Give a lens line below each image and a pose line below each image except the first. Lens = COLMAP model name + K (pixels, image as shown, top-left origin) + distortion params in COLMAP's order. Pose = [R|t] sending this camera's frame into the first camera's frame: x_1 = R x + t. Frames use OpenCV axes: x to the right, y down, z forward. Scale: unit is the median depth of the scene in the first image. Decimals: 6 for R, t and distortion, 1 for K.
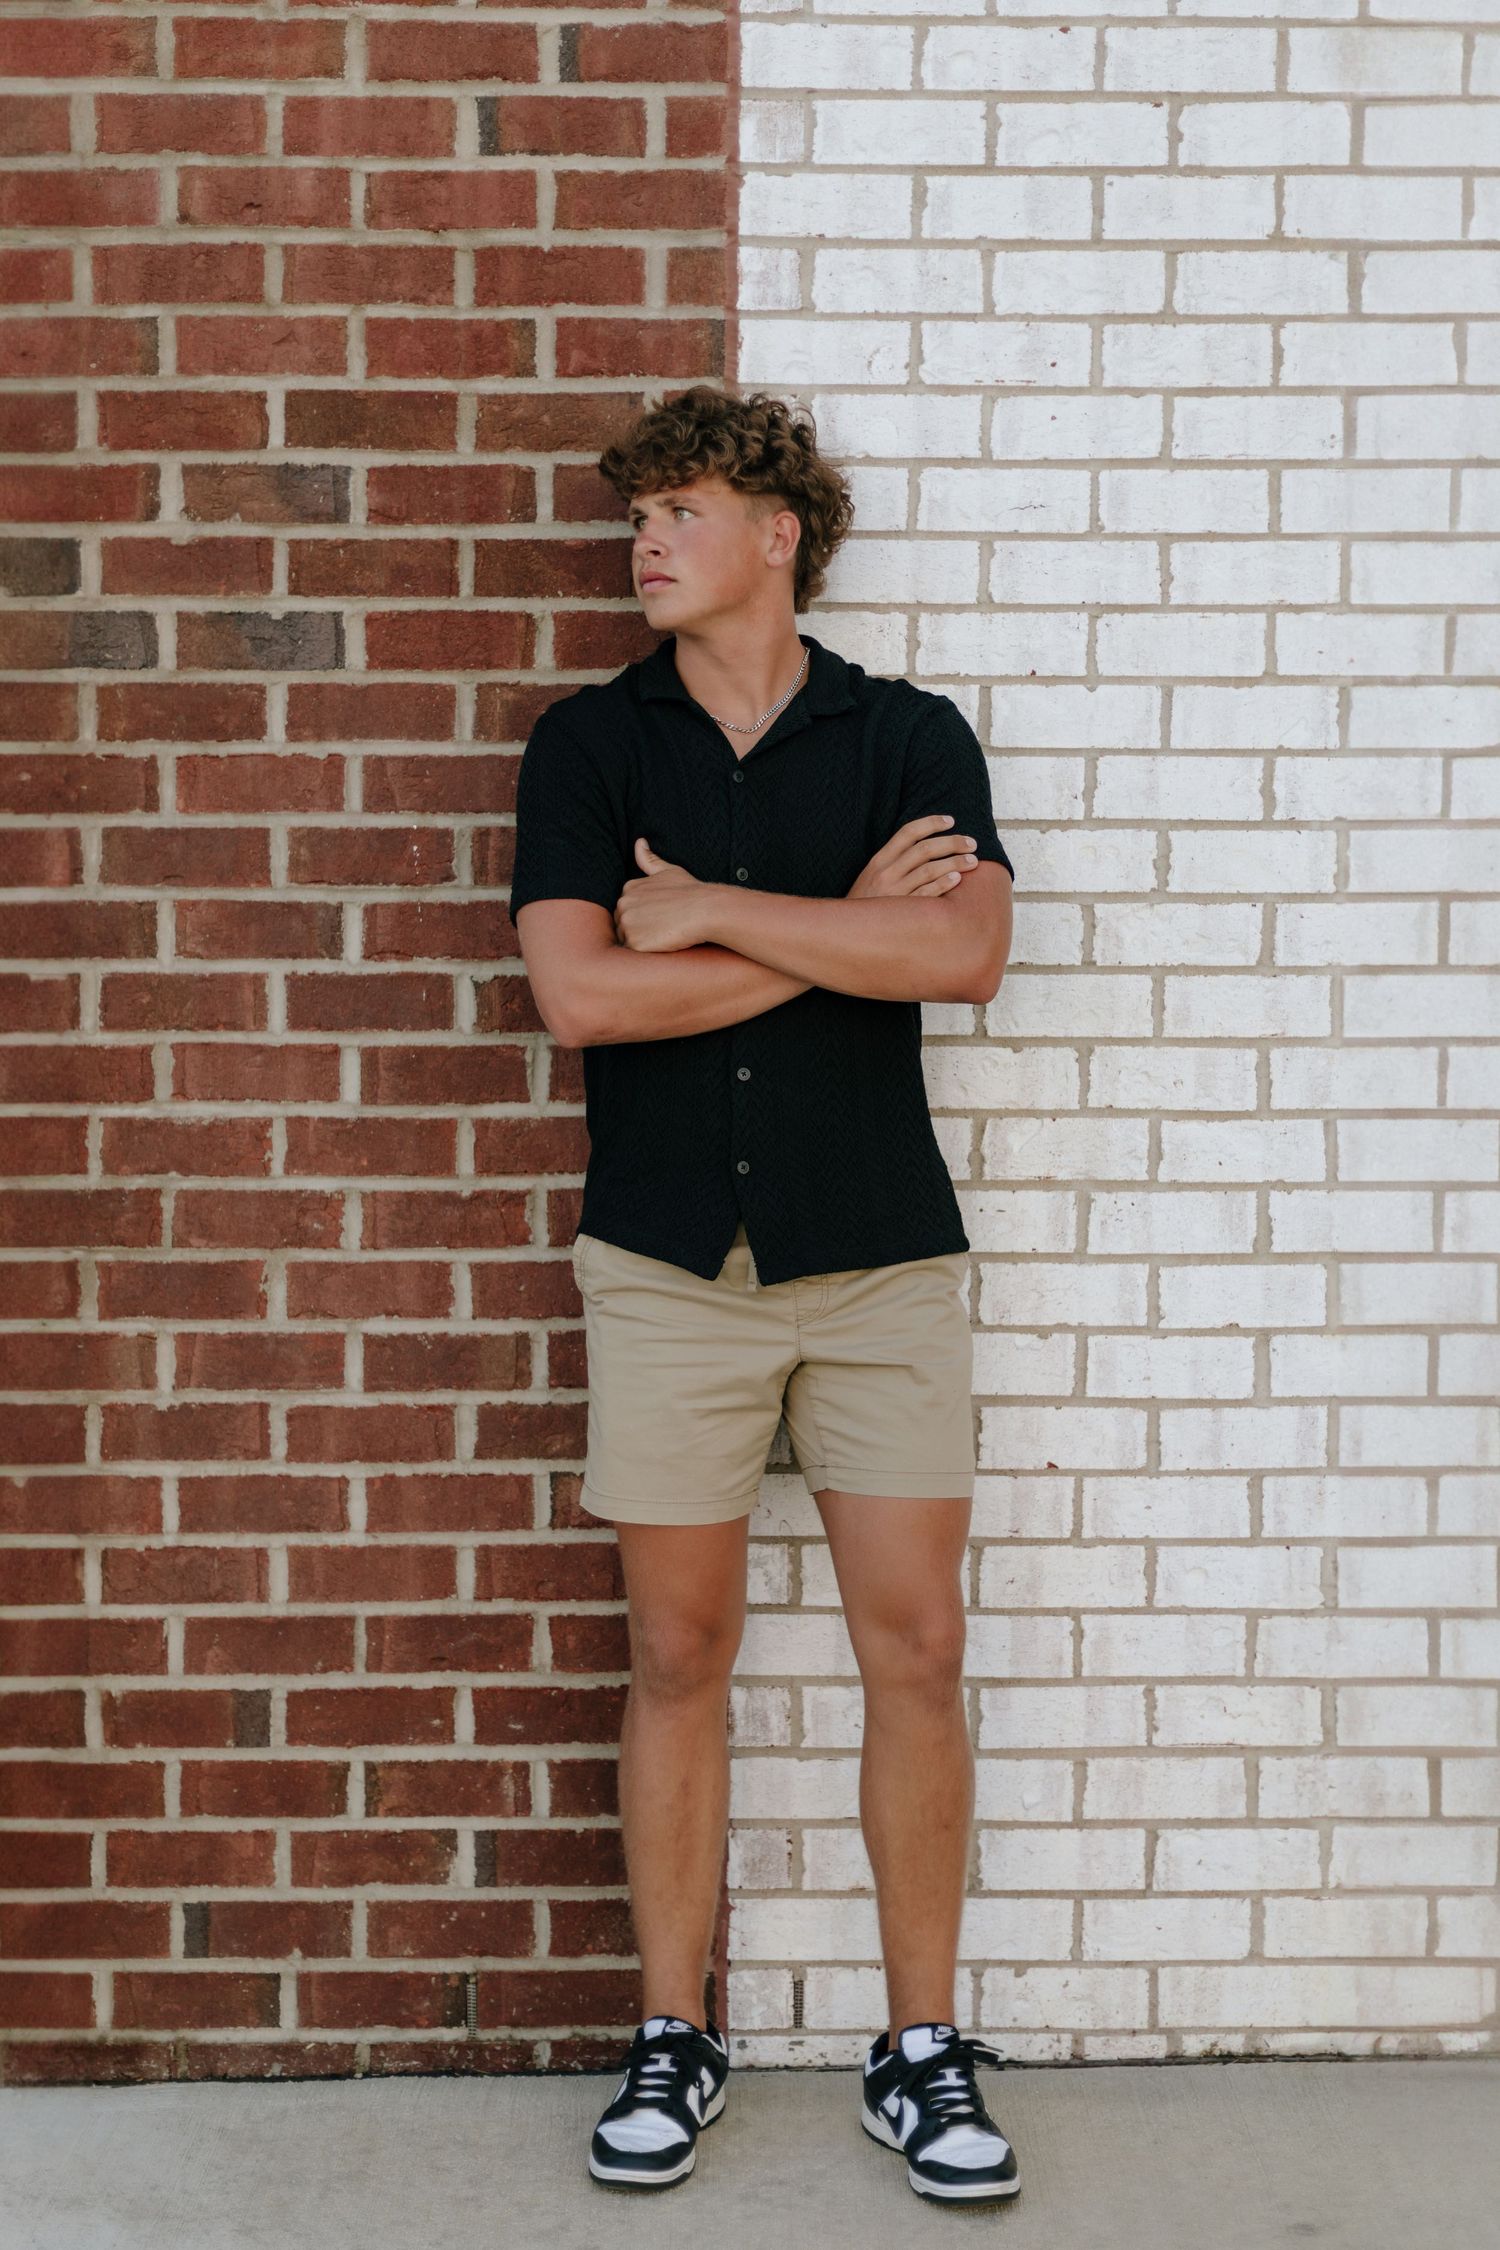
lens RADIAL K [[3390.0, 0, 750.8], [0, 3390.0, 1123.4], [0, 0, 1]] dist [0.019851, 0.000000]
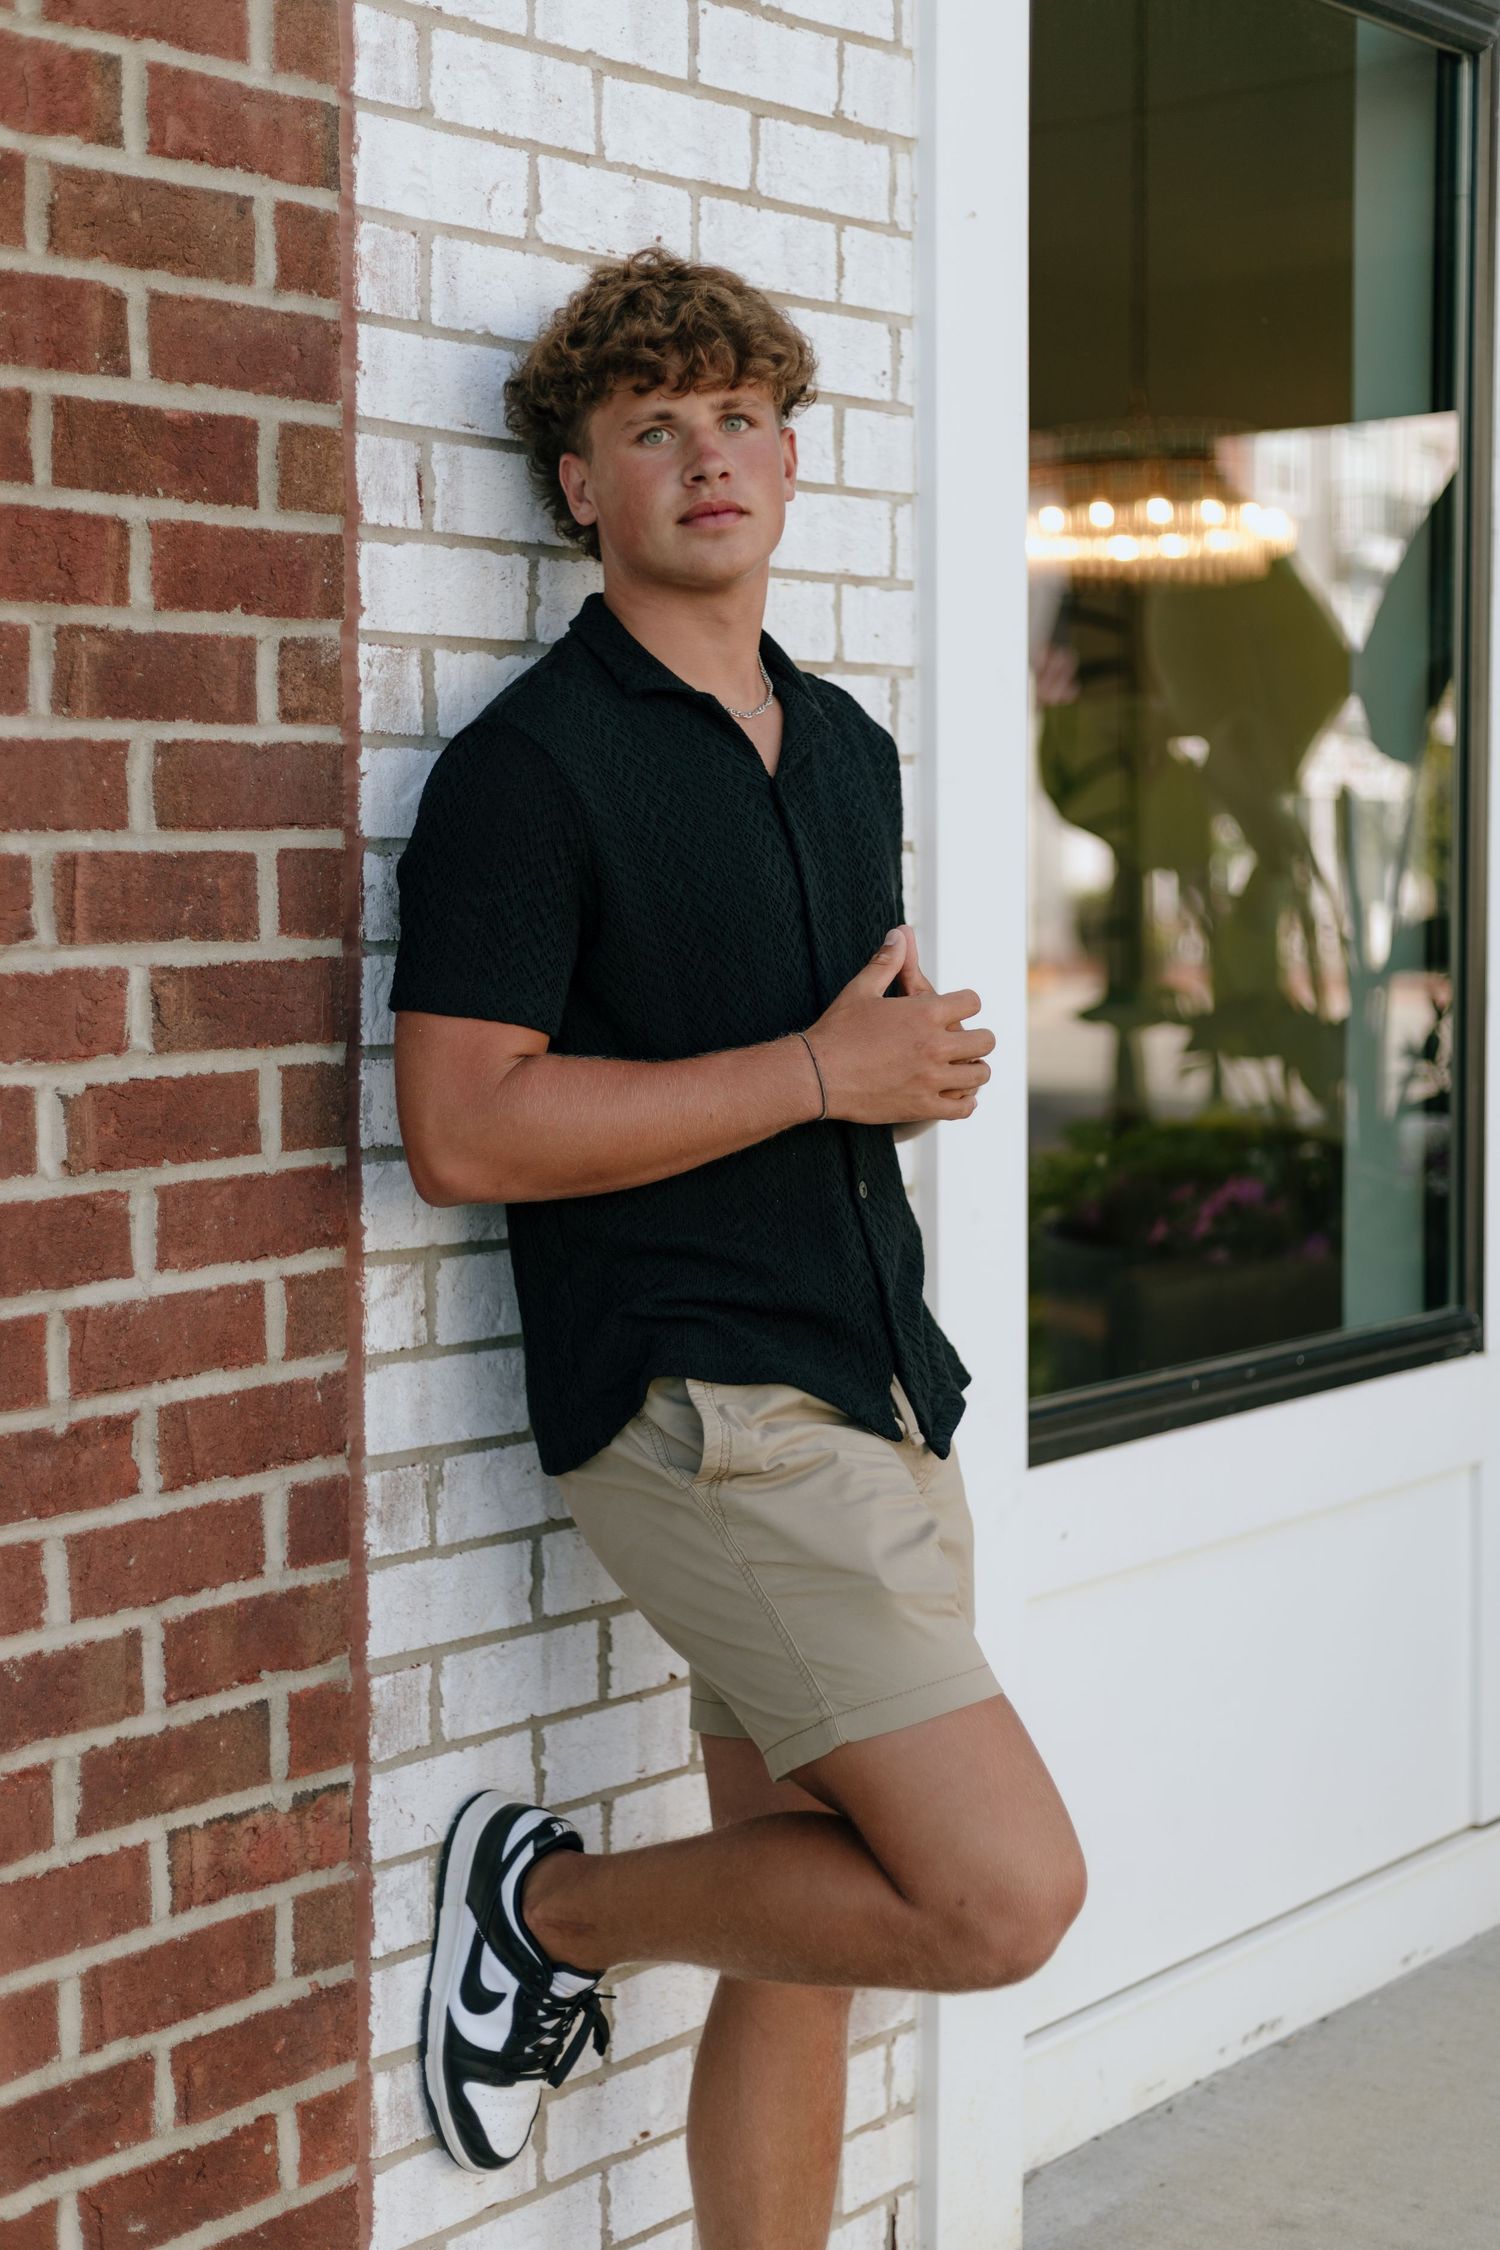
lens RADIAL K [[3390.0, 0, 750.6], [0, 3390.0, 1127.1], [0, 0, 1]] dist [0.019851, 0.000000]
pose [[0.637386, -0.067092, 0.767618, -0.490523], [0.042875, 0.997747, 0.051606, -0.063673], [-0.769351, 0.000019, 0.638826, 0.498073]]
